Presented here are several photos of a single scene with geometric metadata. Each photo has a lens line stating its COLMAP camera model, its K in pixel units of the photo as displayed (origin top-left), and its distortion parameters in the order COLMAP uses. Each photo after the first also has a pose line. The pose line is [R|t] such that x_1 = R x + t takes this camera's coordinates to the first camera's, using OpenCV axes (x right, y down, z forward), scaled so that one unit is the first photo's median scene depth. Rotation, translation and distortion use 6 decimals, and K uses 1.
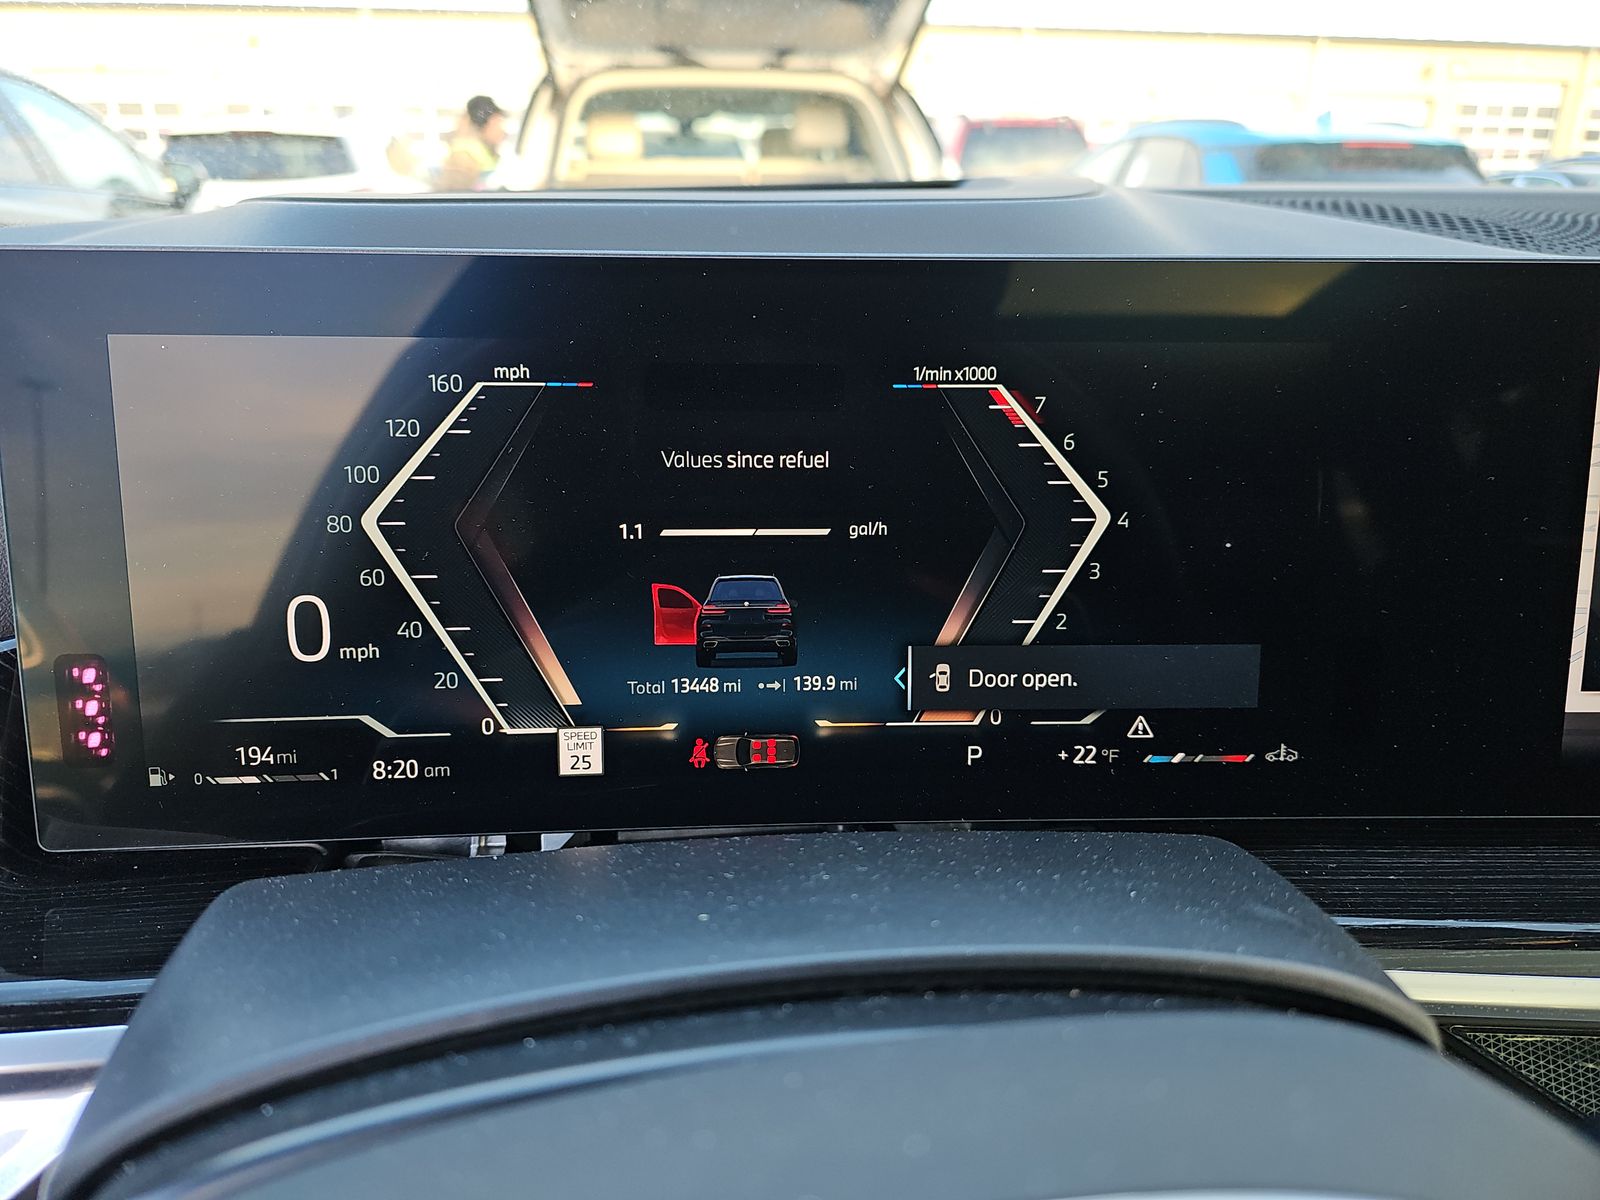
lens RADIAL K [[1081.0, 0, 804.8], [0, 1081.0, 586.5], [0, 0, 1]] dist [0.063842, -0.088444]
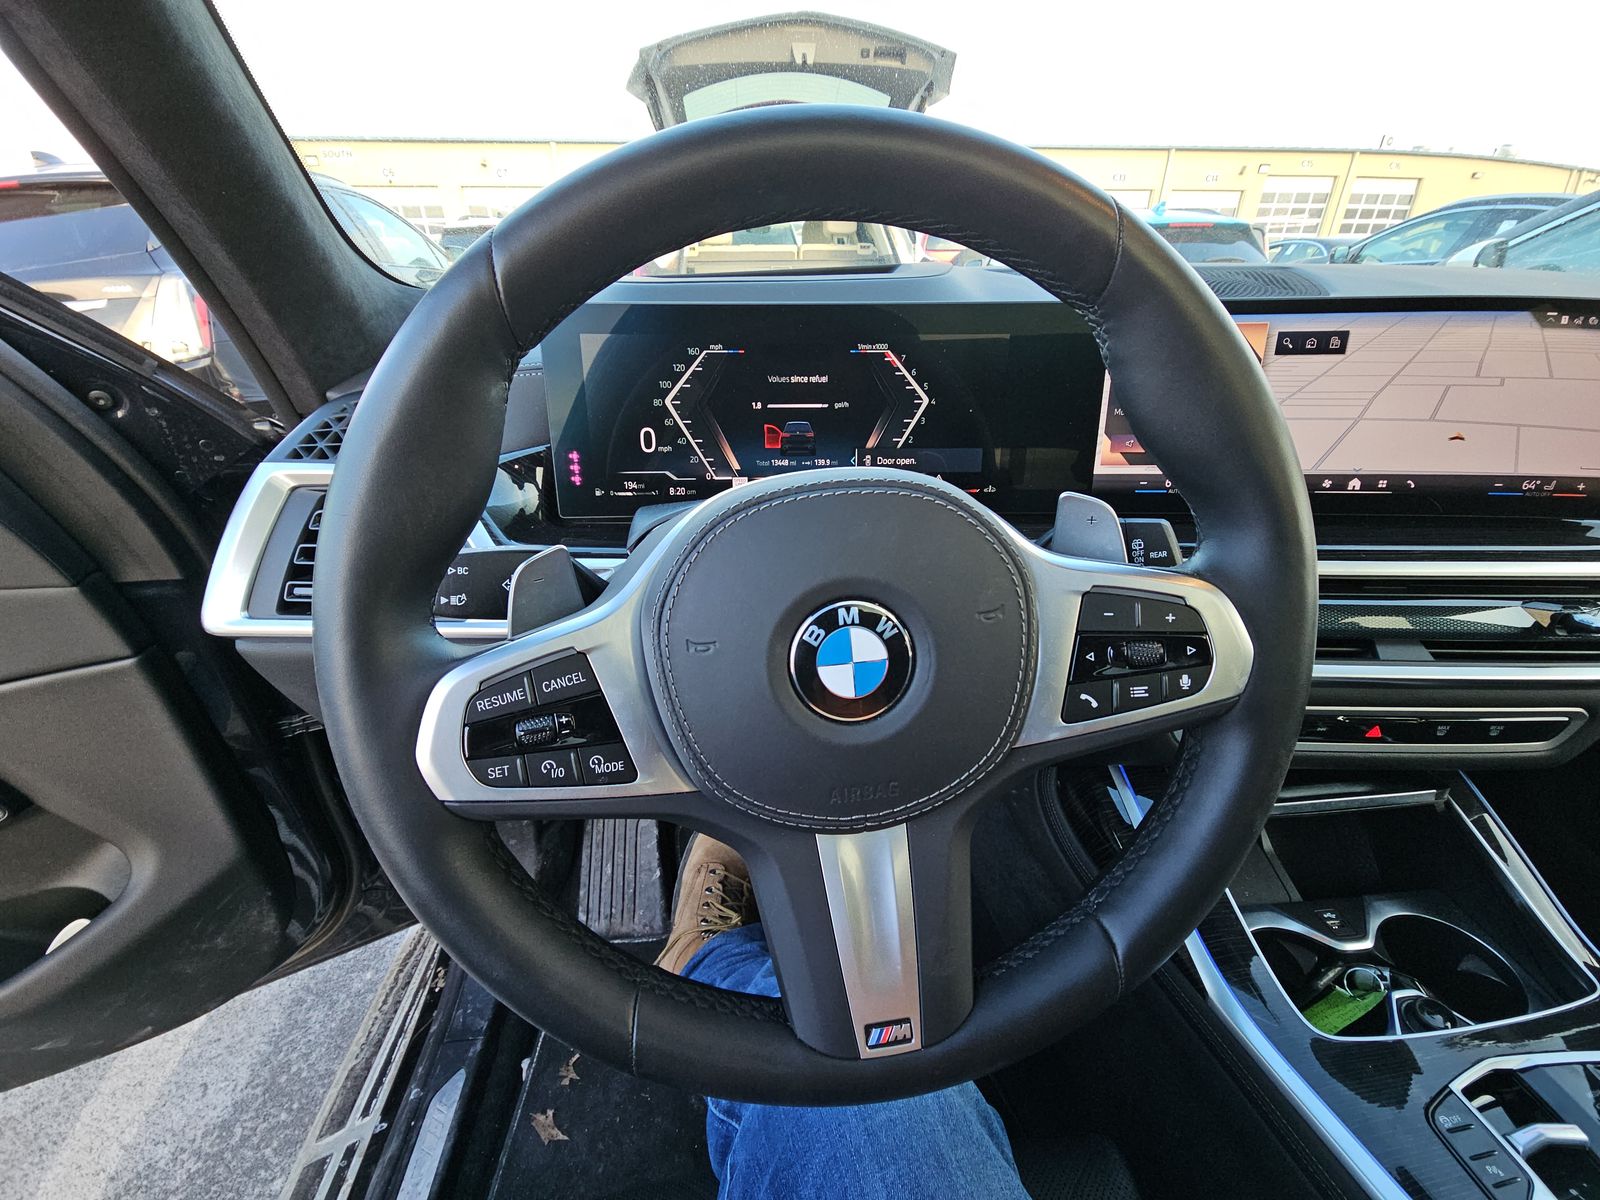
lens RADIAL K [[666.8, 0, 810.0], [0, 666.8, 597.5], [0, 0, 1]] dist [0.031869, -0.020570]
pose [[0.999200, 0.005803, -0.039581, 0.048344], [-0.001115, 0.993080, 0.117437, 0.236957], [0.039988, -0.117299, 0.992291, -0.773825]]
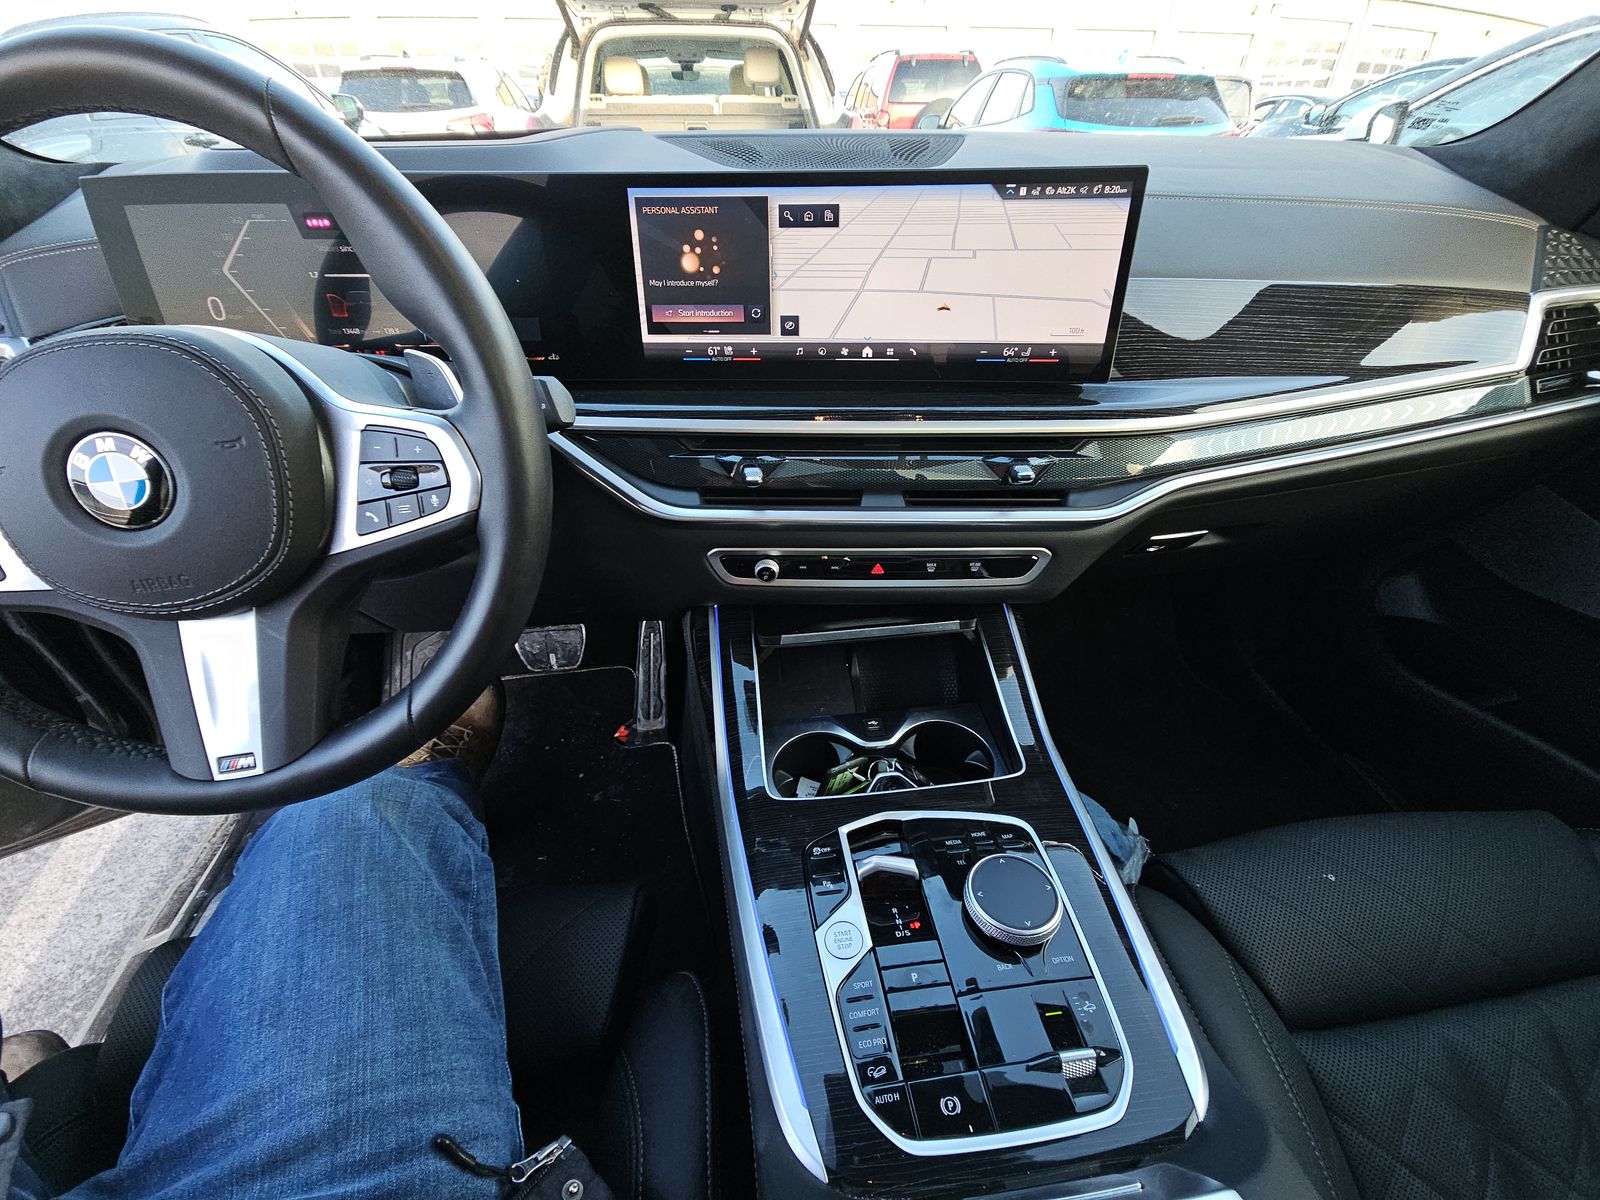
lens RADIAL K [[666.8, 0, 810.0], [0, 666.8, 597.5], [0, 0, 1]] dist [0.031869, -0.020570]
pose [[0.999930, 0.001319, -0.011753, 1.242392], [0.001930, 0.962249, 0.272163, 0.306389], [0.011668, -0.272167, 0.962179, -1.032505]]
